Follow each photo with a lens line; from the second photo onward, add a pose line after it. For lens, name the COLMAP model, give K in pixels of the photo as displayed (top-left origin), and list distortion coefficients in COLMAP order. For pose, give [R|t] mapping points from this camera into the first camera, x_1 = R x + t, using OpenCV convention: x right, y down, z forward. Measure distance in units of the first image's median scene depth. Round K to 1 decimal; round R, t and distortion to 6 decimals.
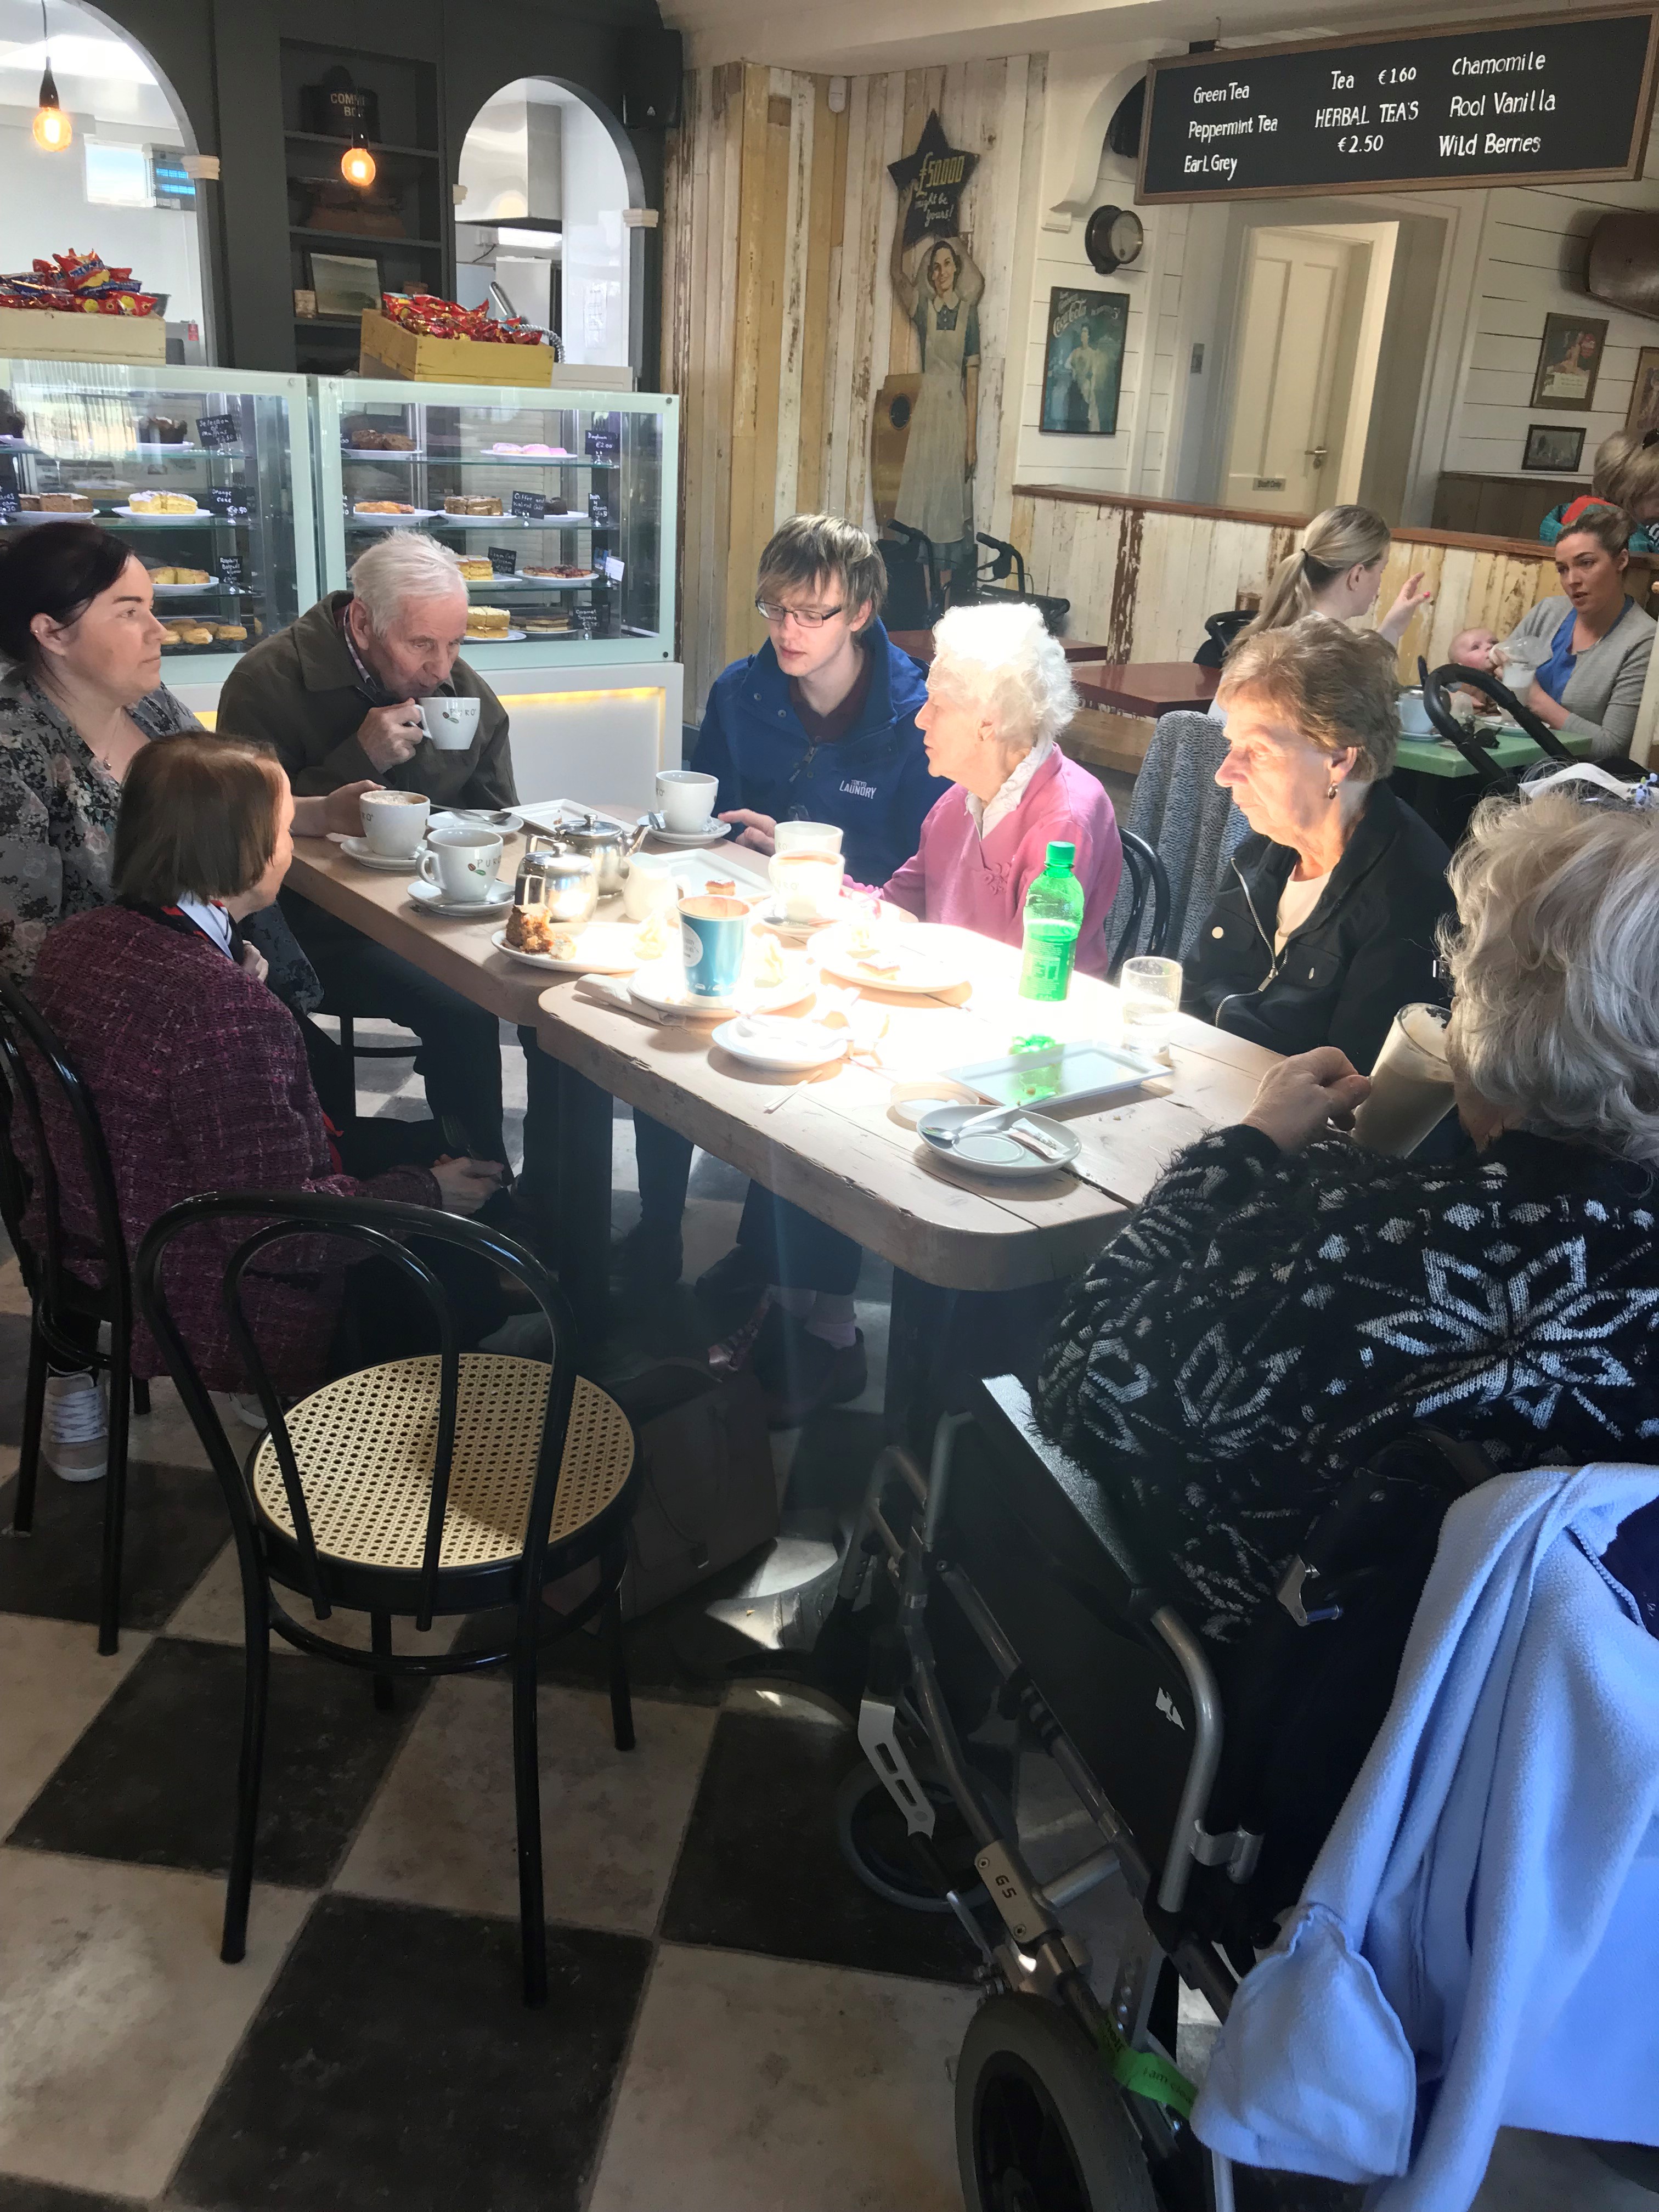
lens RADIAL K [[1746.4, 0, 824.3], [0, 1746.4, 1113.6], [0, 0, 1]] dist [-0.011492, -0.009962]
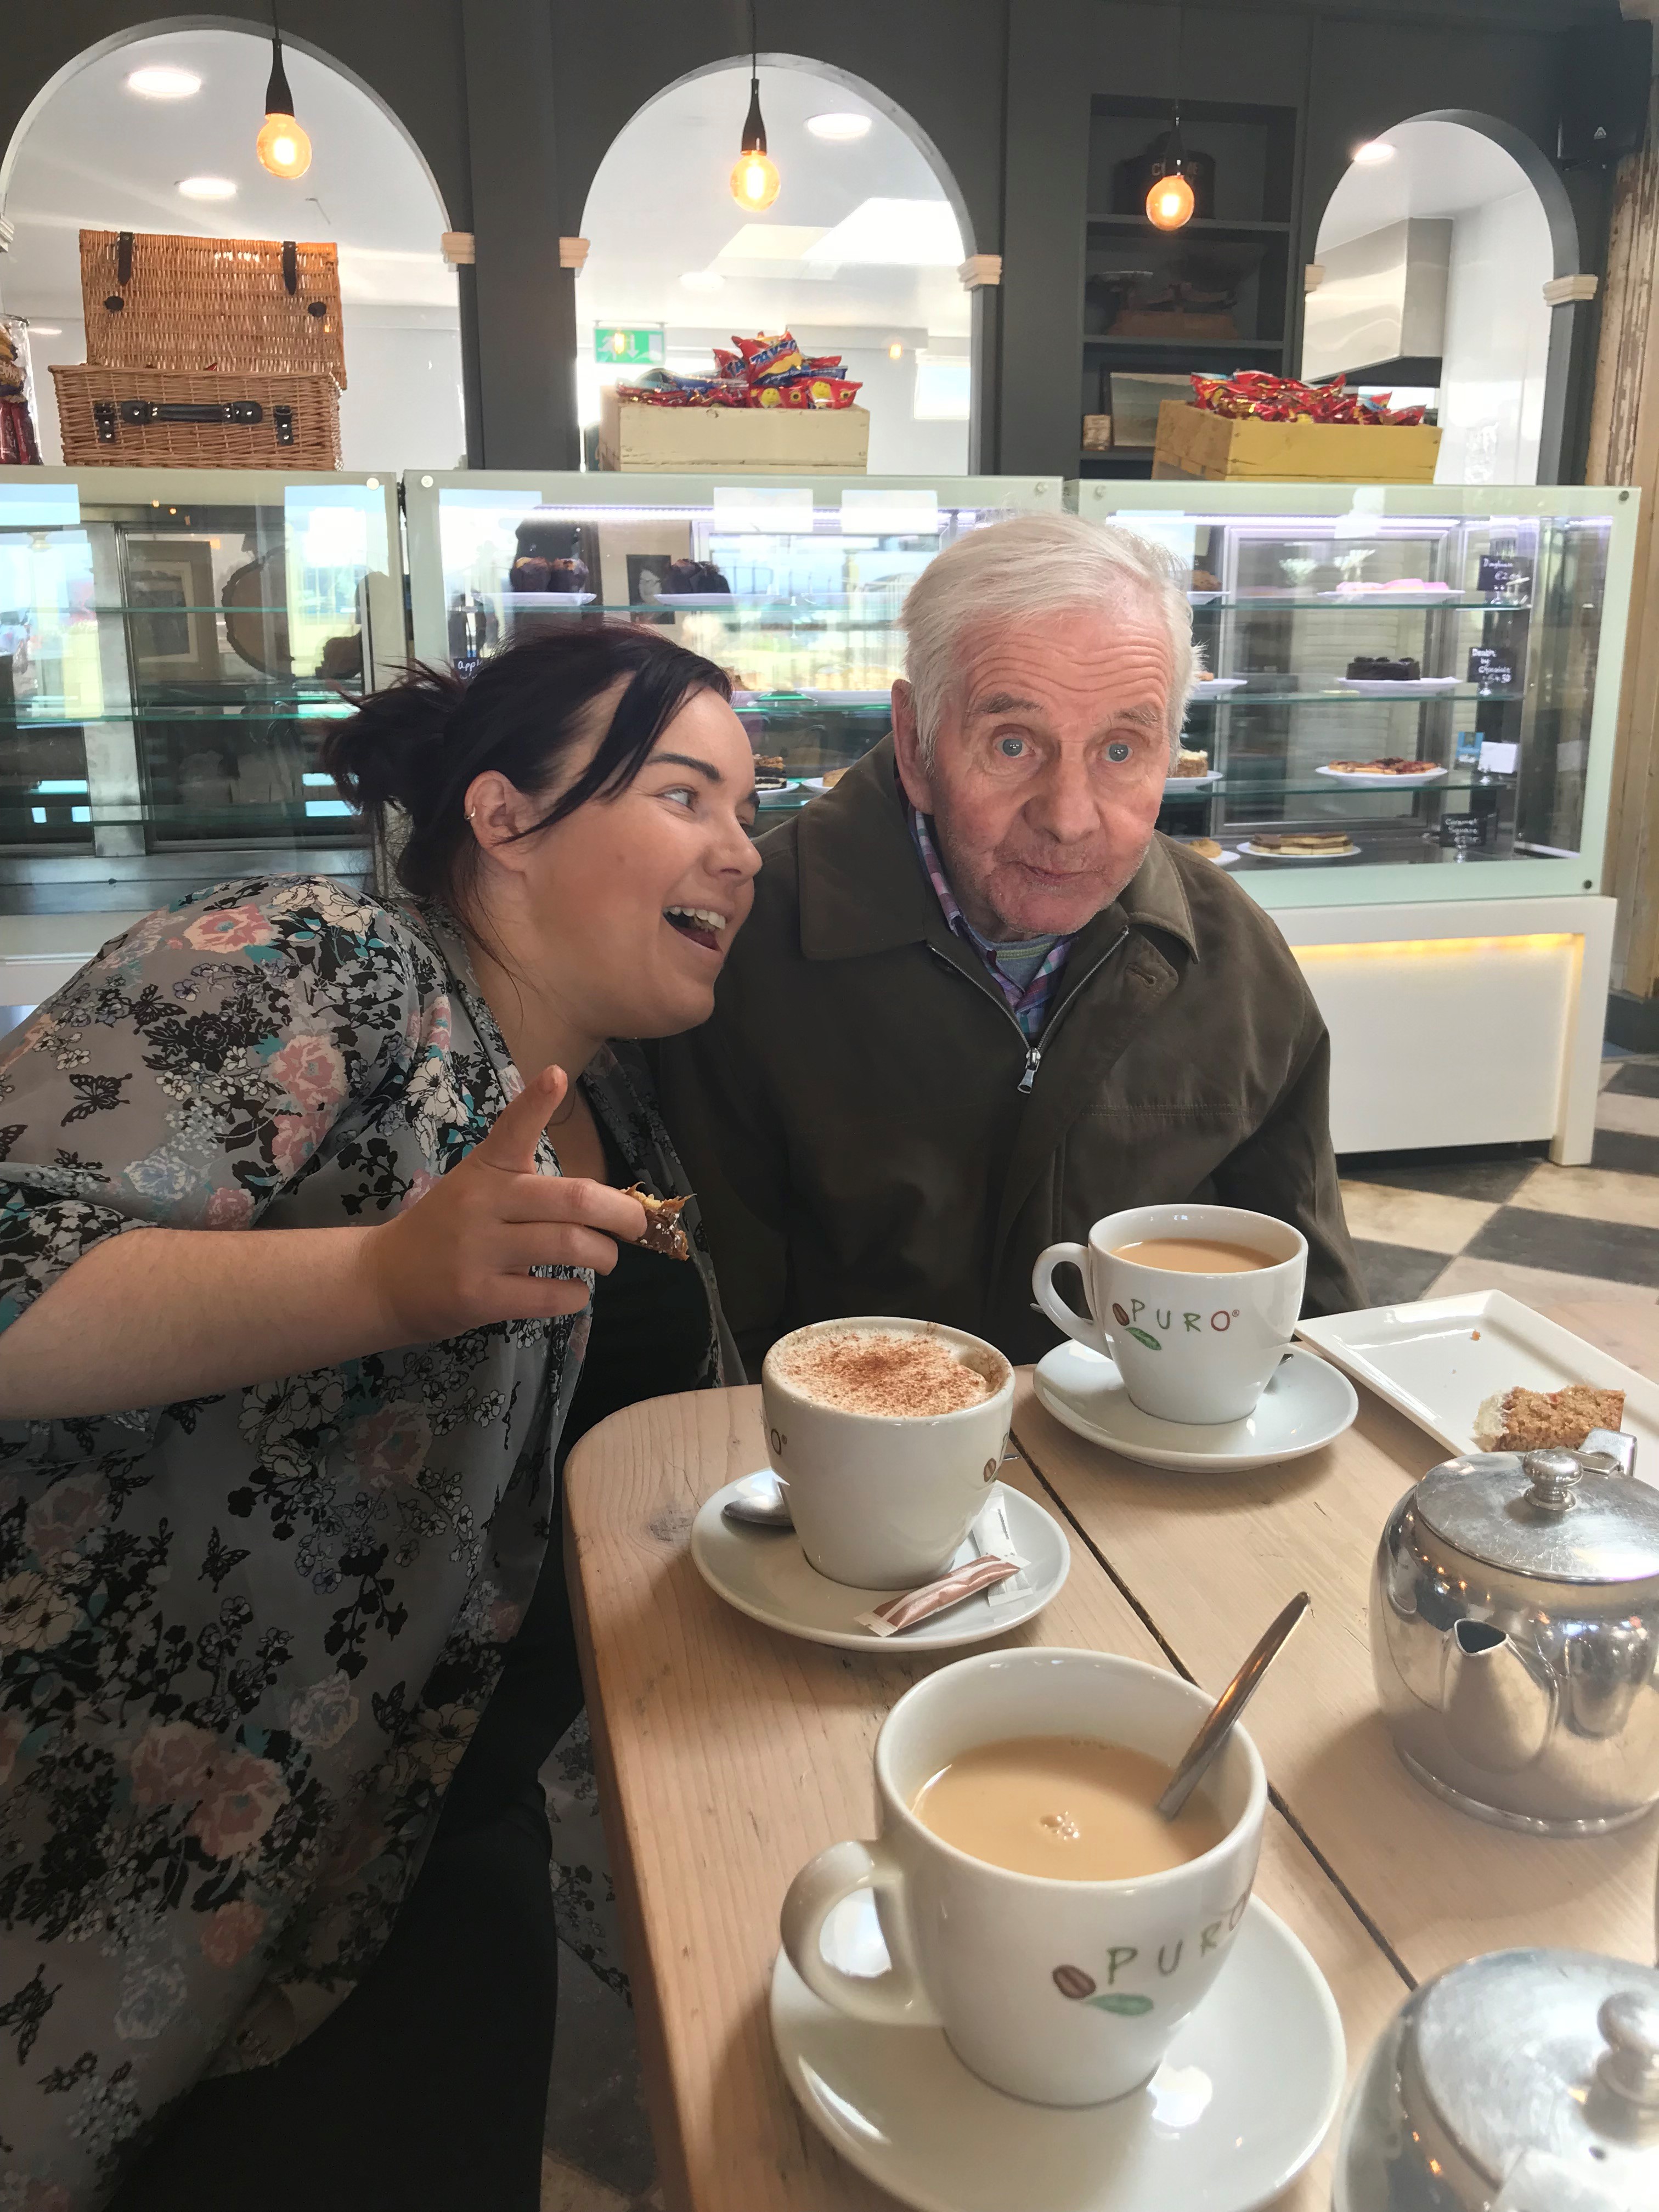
lens RADIAL K [[1746.4, 0, 820.2], [0, 1746.4, 1101.5], [0, 0, 1]] dist [-0.011492, -0.009962]
pose [[0.898121, 0.057986, -0.435908, -0.060456], [-0.115999, 0.987398, -0.107650, -0.084063], [0.424172, 0.147247, 0.893530, 0.325524]]
